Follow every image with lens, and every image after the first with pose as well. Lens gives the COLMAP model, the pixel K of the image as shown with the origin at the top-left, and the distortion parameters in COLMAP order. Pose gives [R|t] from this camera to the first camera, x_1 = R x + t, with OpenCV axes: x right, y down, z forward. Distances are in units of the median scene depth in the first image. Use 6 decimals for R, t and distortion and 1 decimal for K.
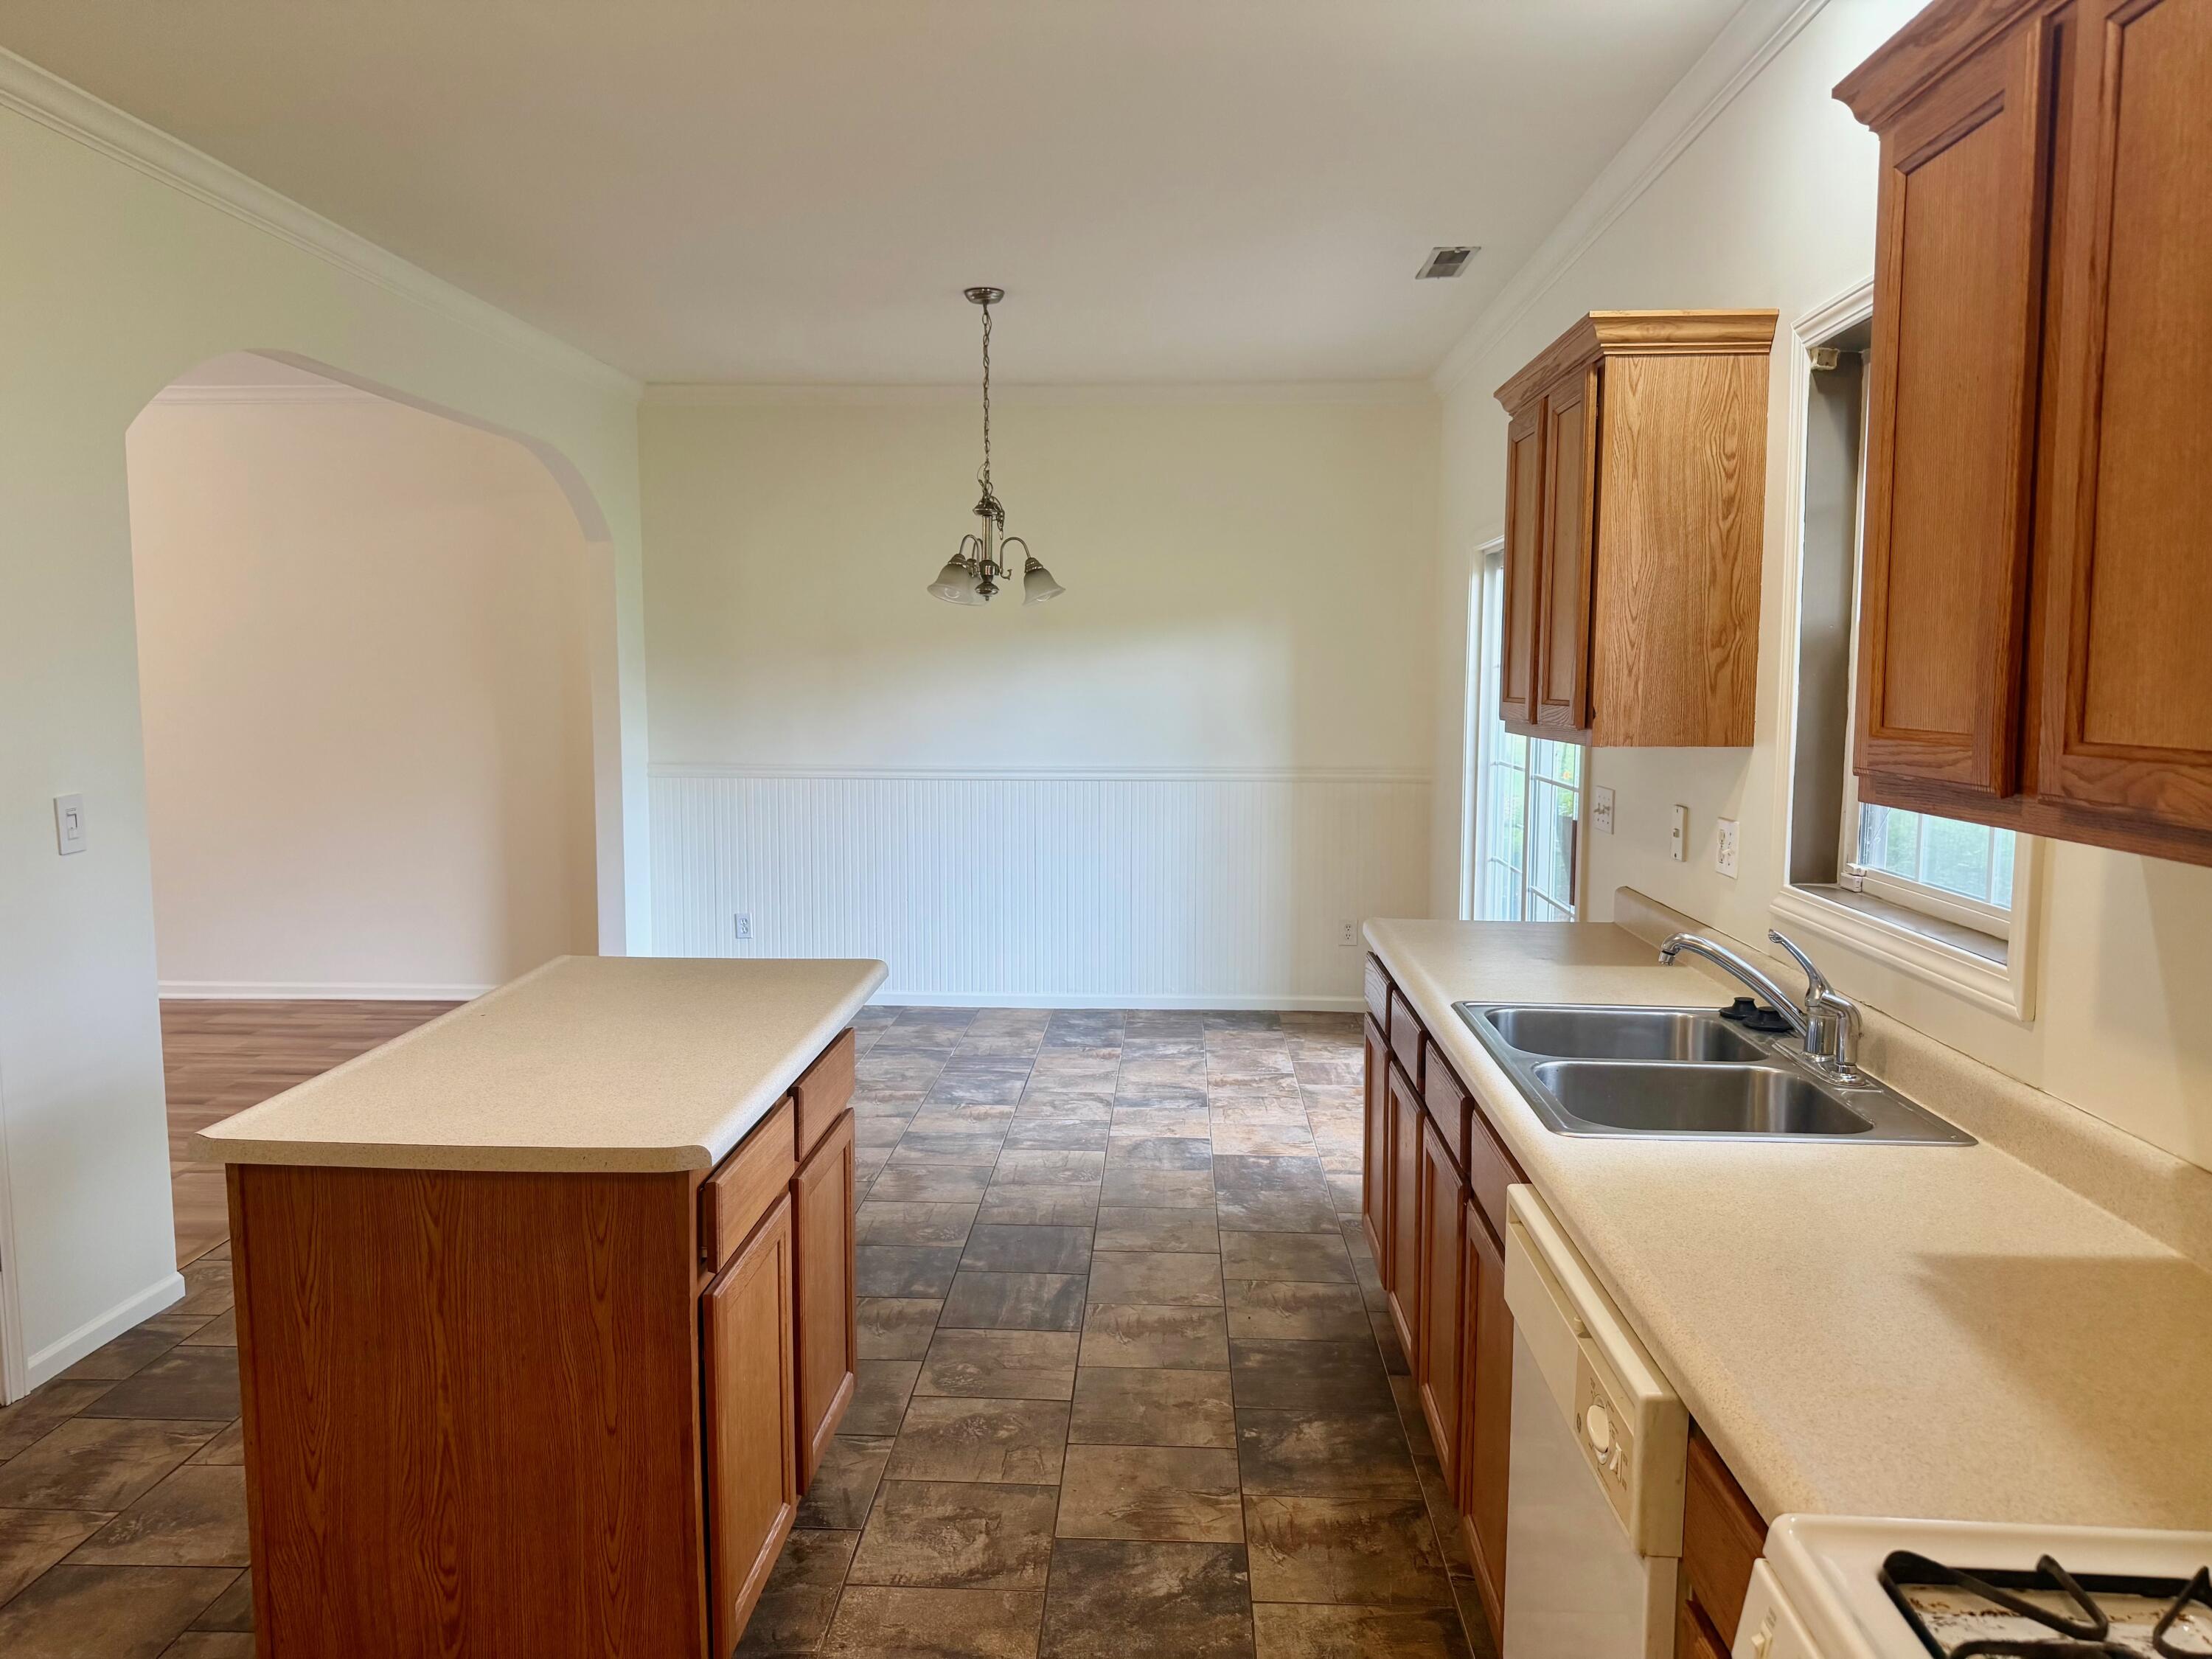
lens RADIAL K [[1553.2, 0, 1112.3], [0, 1553.2, 839.0], [0, 0, 1]] dist [0.077606, -0.117788]
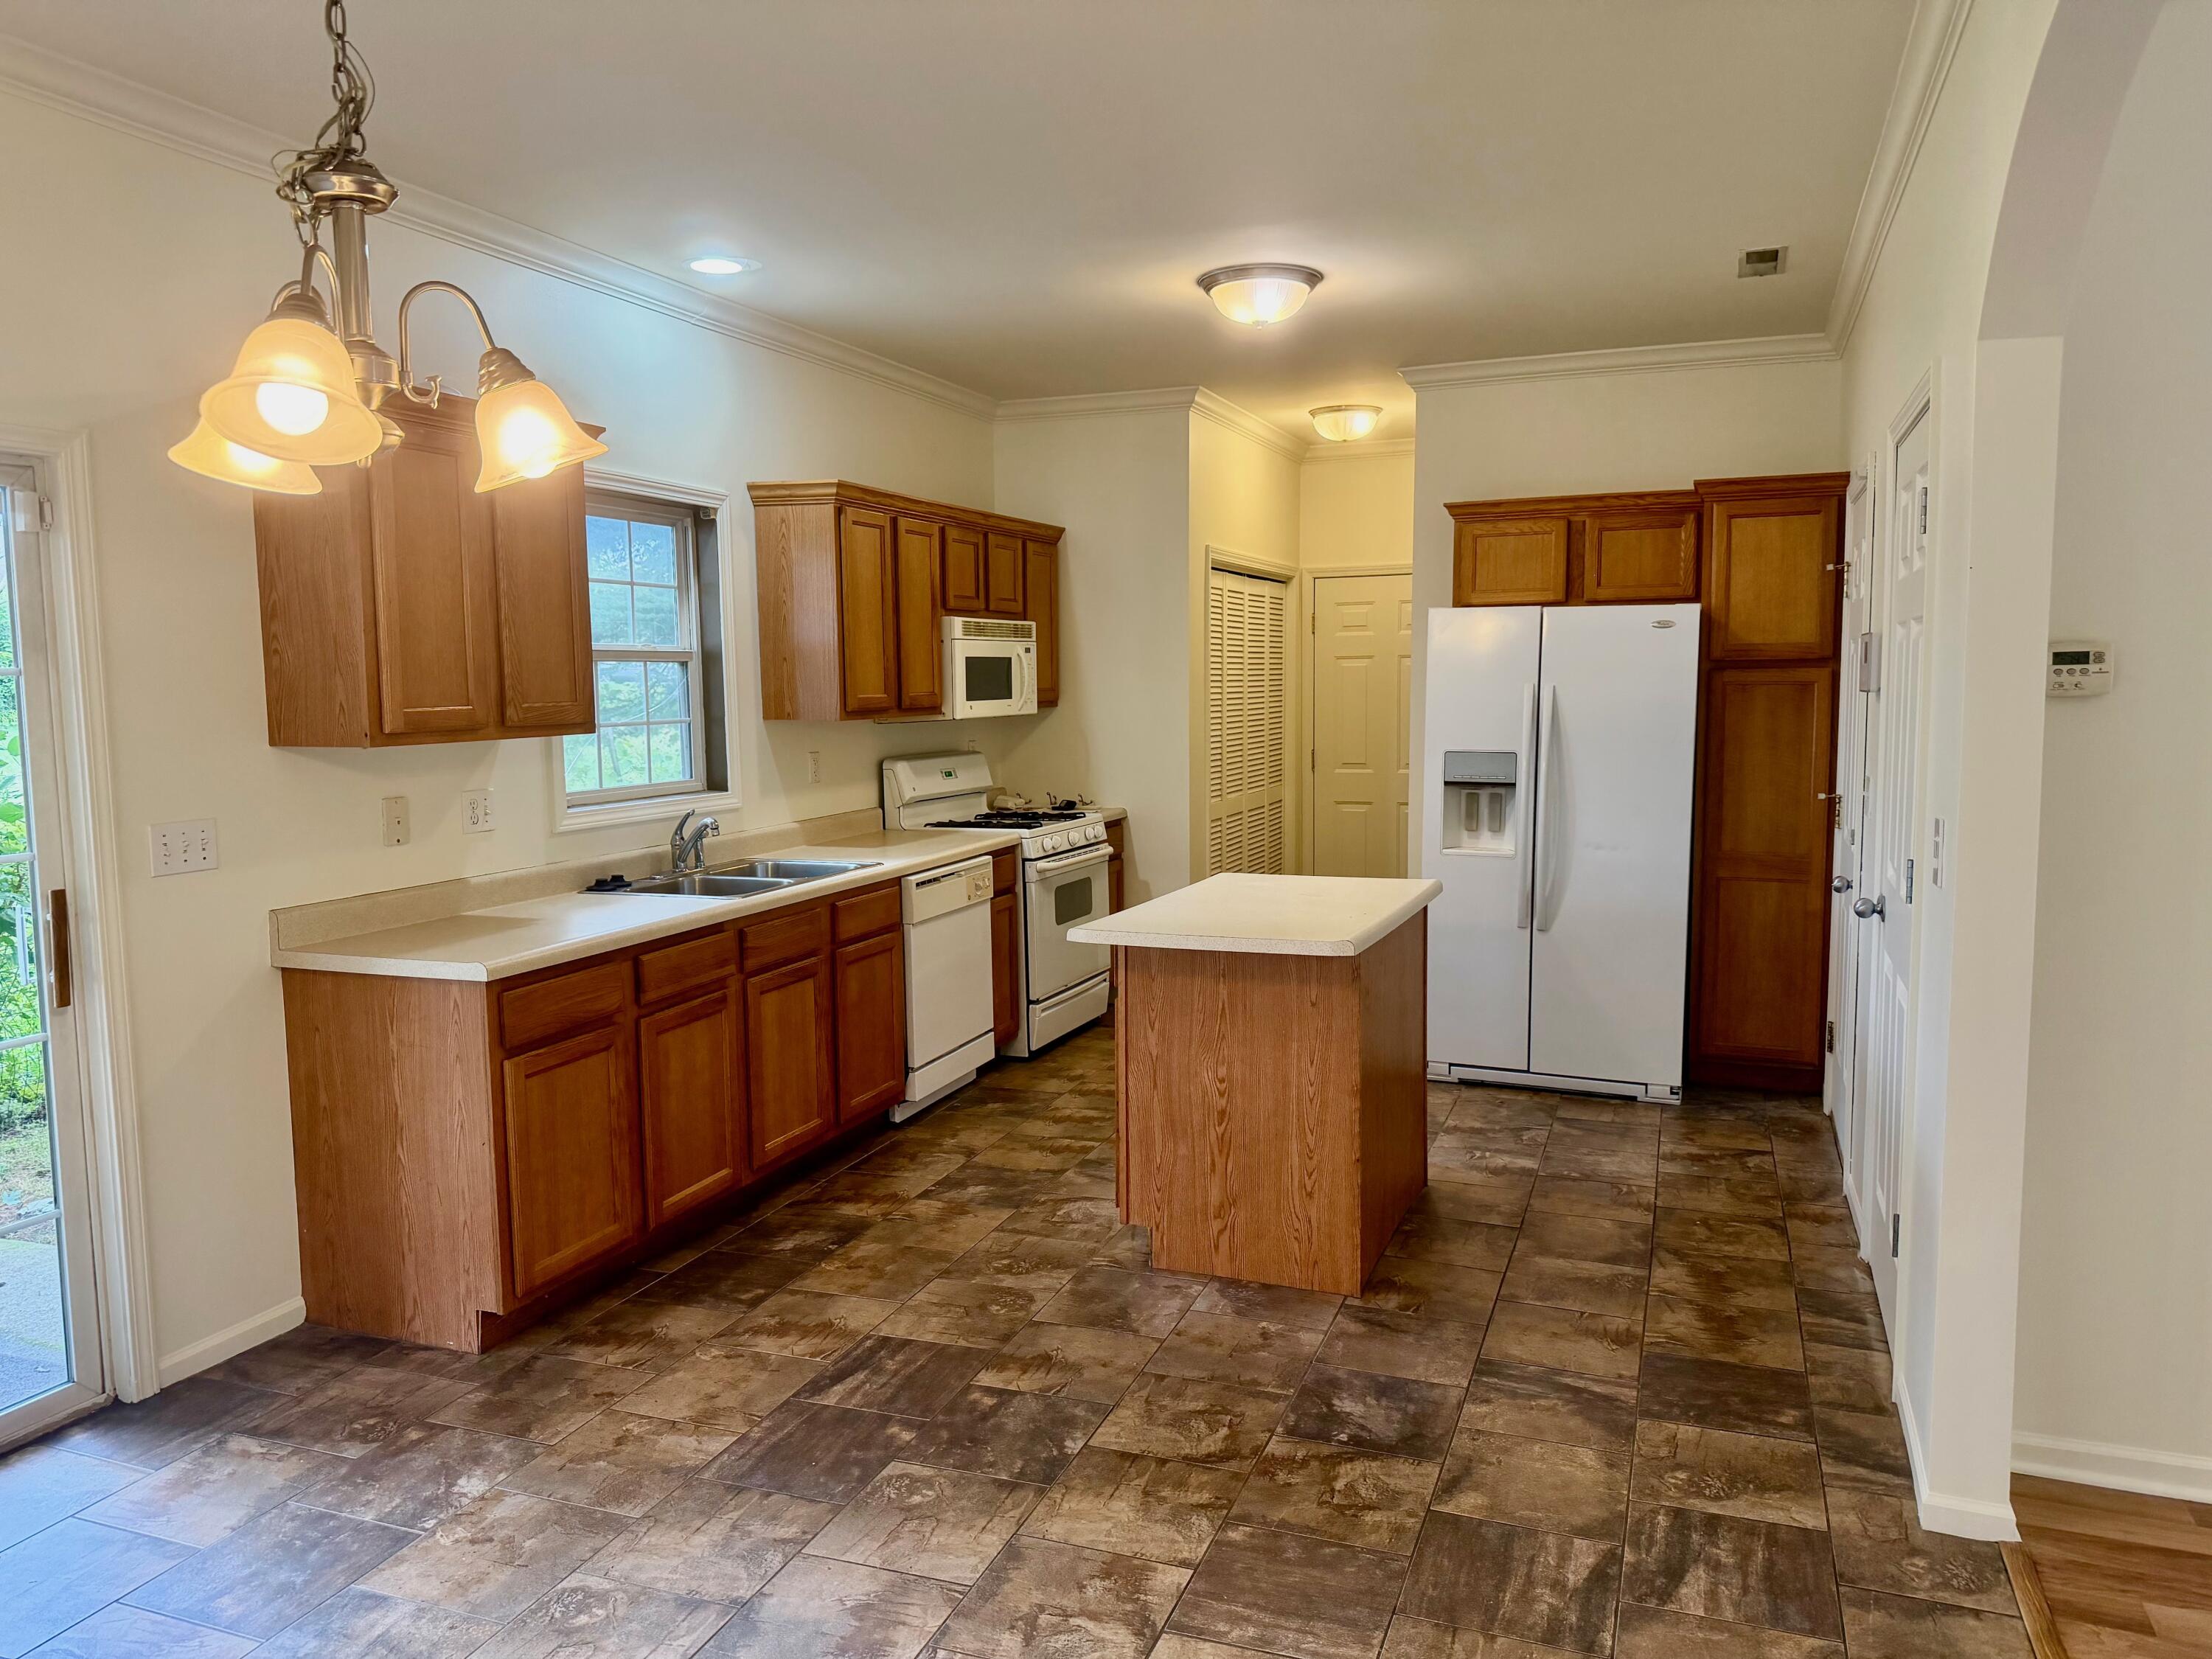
lens RADIAL K [[1573.1, 0, 1118.6], [0, 1573.1, 818.6], [0, 0, 1]] dist [0.002570, -0.003155]
pose [[-0.950483, -0.023437, 0.309893, -0.478290], [0.040193, 0.979507, 0.197357, -0.203030], [-0.308167, 0.200040, -0.930063, 1.820547]]
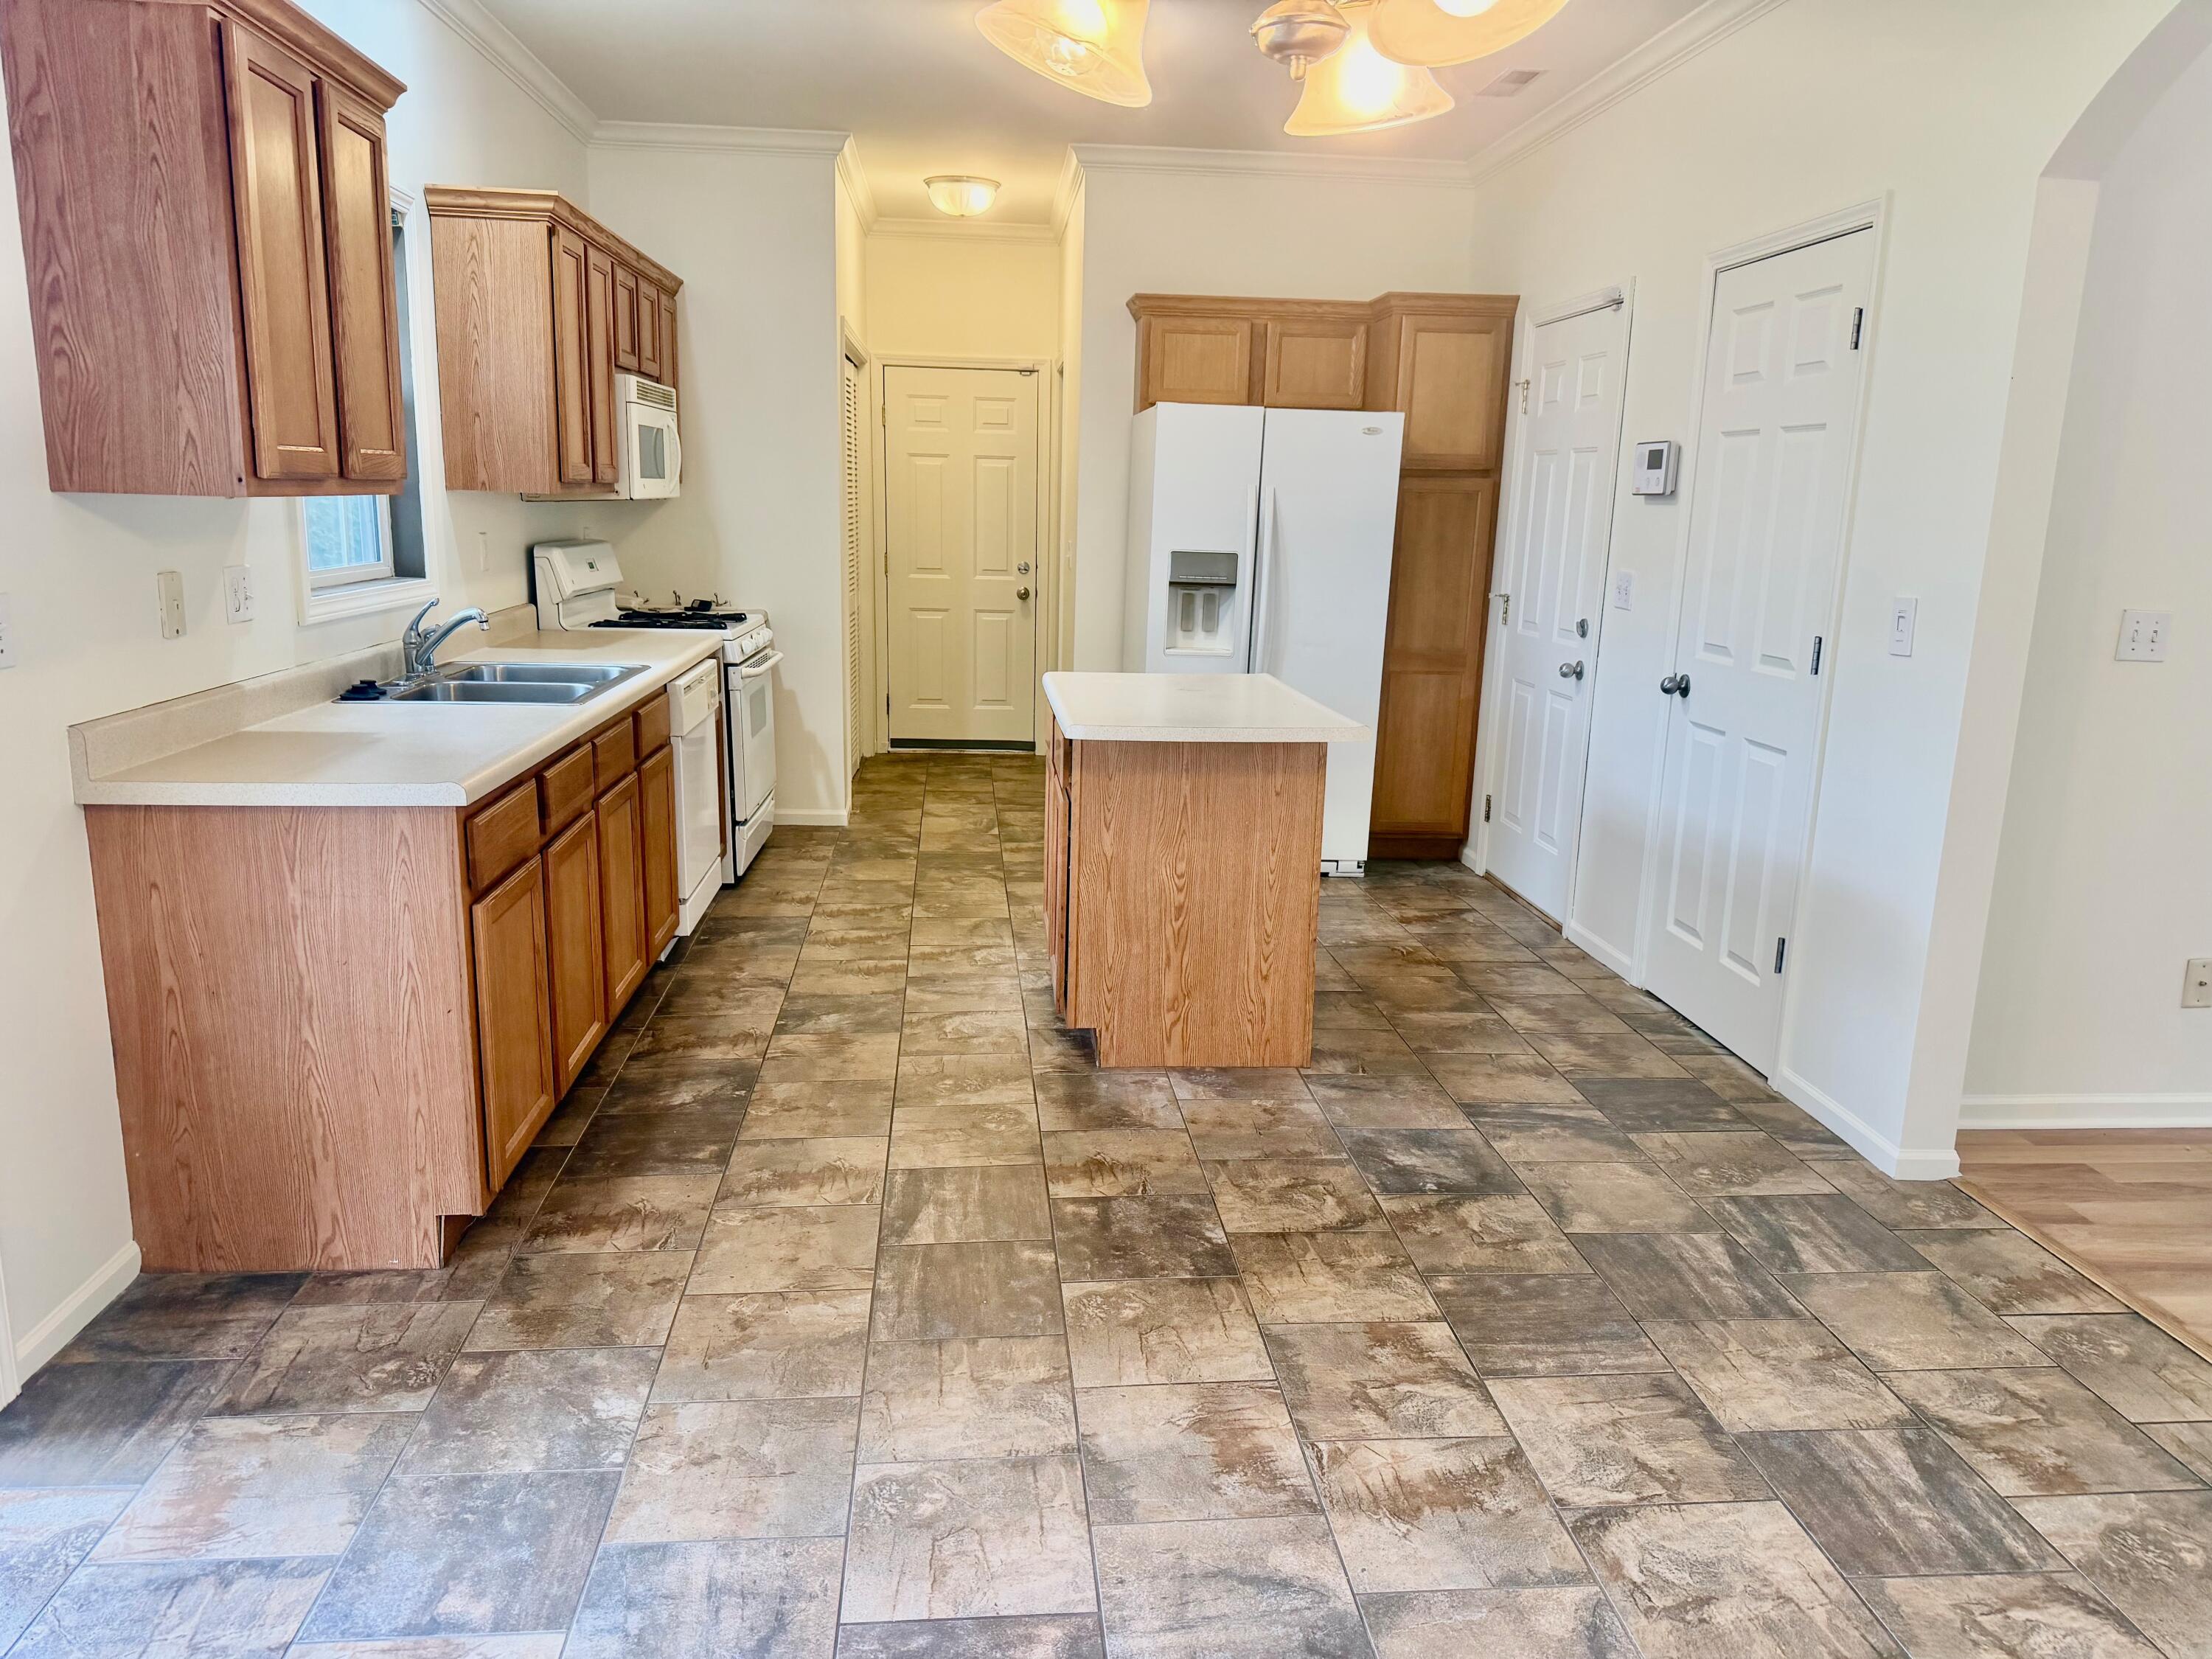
lens RADIAL K [[1553.2, 0, 1112.3], [0, 1553.2, 839.0], [0, 0, 1]] dist [0.077606, -0.117788]
pose [[-0.990382, -0.000908, -0.138356, -0.024120], [-0.045462, 0.946593, 0.319210, -0.169572], [0.130677, 0.322429, -0.937530, 1.812331]]
